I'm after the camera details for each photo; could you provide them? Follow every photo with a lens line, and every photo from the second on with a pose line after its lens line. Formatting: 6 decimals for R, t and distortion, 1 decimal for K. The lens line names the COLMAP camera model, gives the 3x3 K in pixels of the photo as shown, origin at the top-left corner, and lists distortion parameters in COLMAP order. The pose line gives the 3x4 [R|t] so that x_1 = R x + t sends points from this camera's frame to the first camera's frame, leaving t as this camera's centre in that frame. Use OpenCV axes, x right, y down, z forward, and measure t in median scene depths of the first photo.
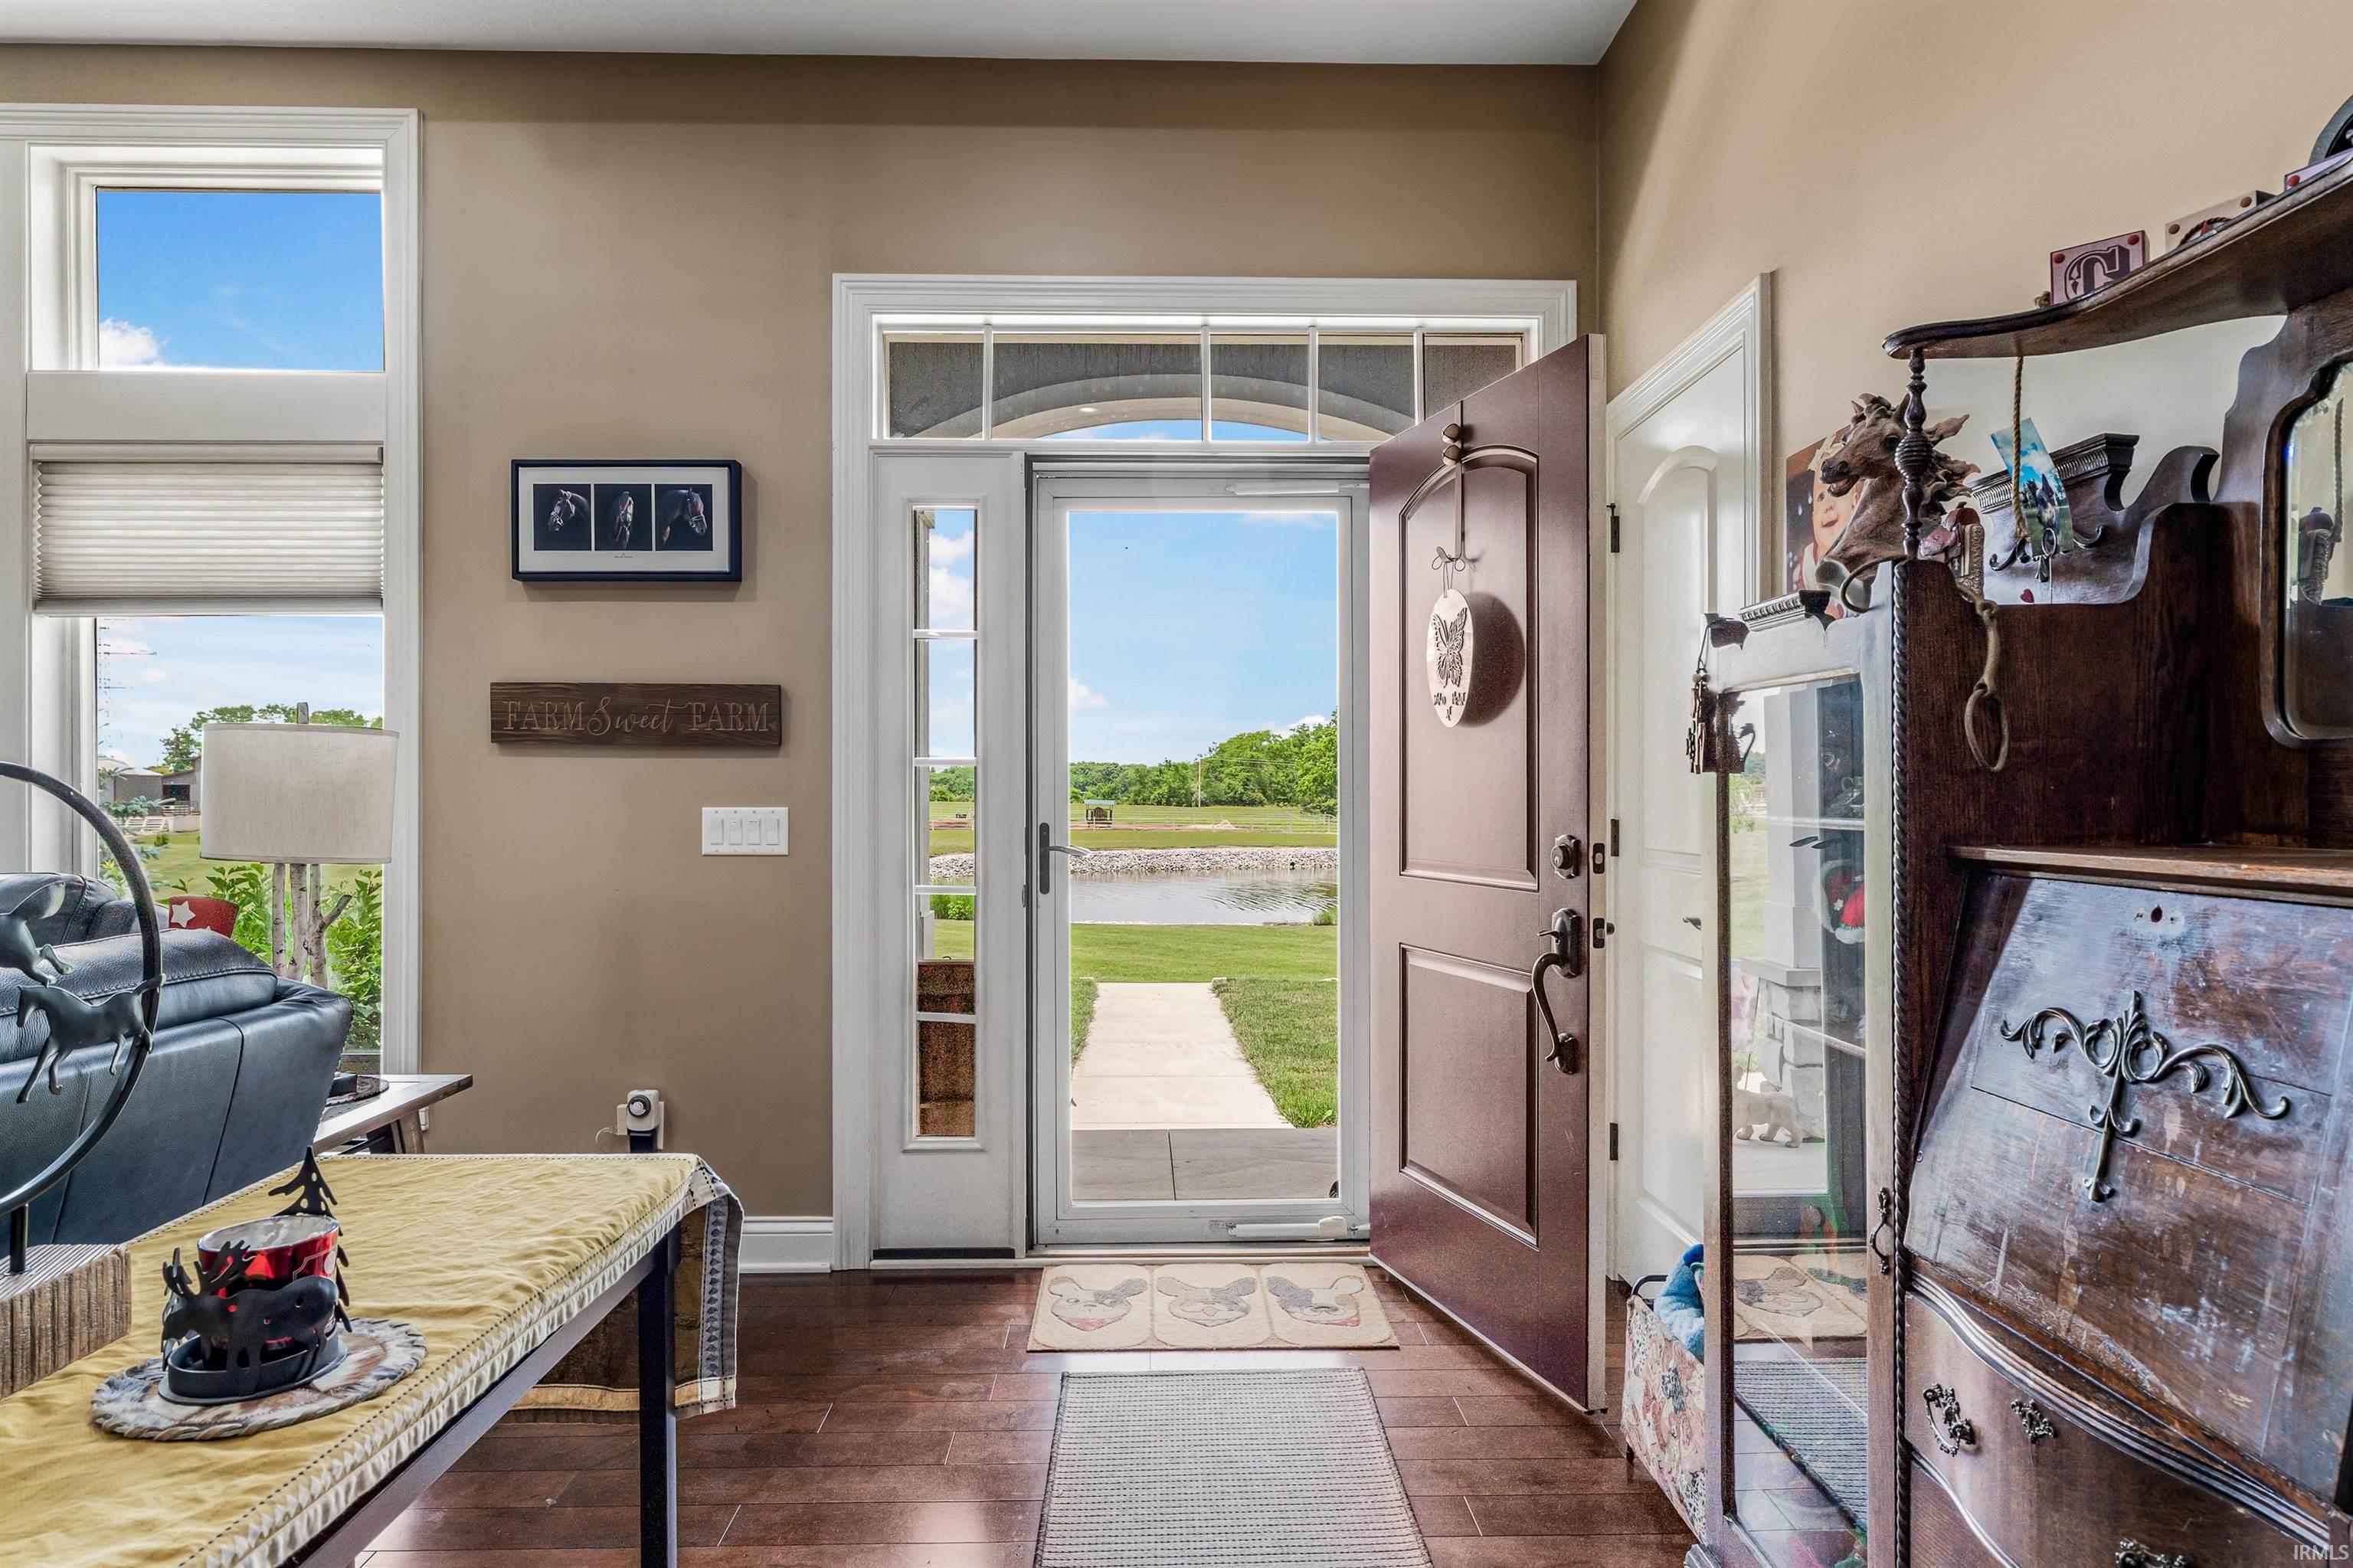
lens RADIAL K [[1350.3, 0, 1179.1], [0, 1350.3, 790.1], [0, 0, 1]] dist [0.001403, 0.000281]
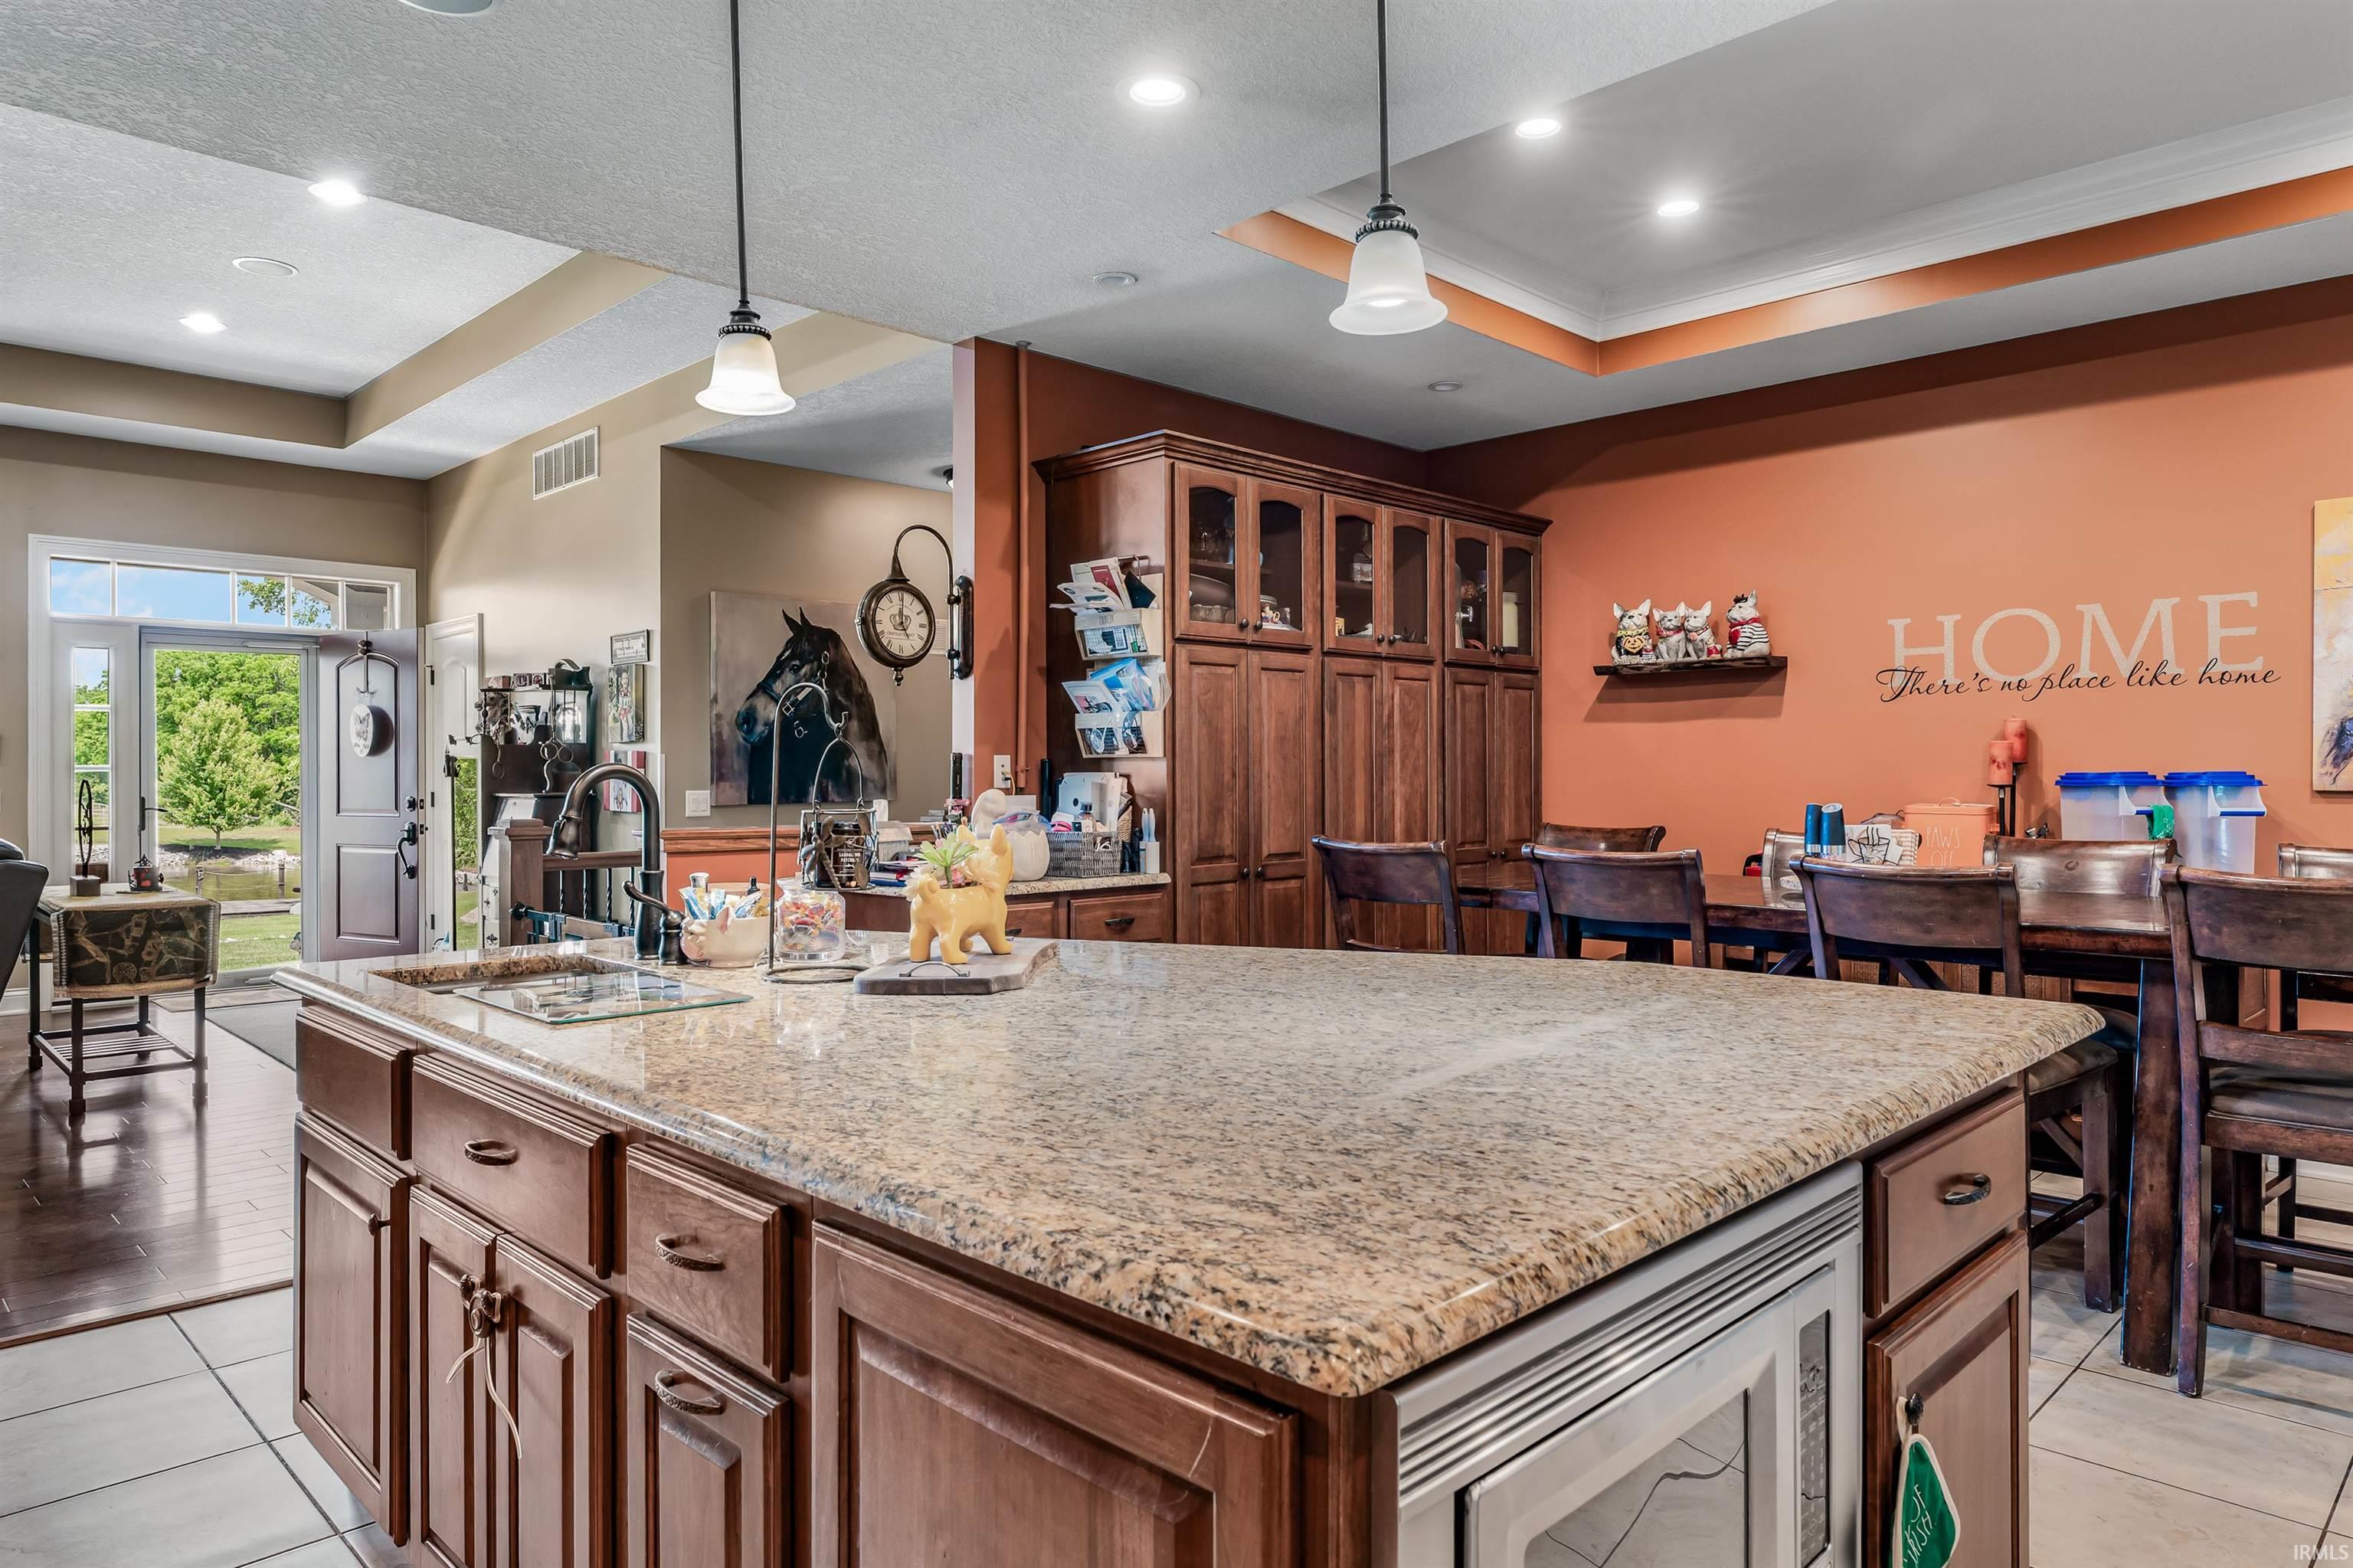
lens RADIAL K [[1434.0, 0, 1169.8], [0, 1434.0, 782.3], [0, 0, 1]] dist [0.001949, -0.000201]
pose [[0.733852, -0.005279, 0.679288, -0.480095], [-0.000115, 0.999969, 0.007896, -0.017779], [-0.679309, -0.005872, 0.733829, -1.867816]]
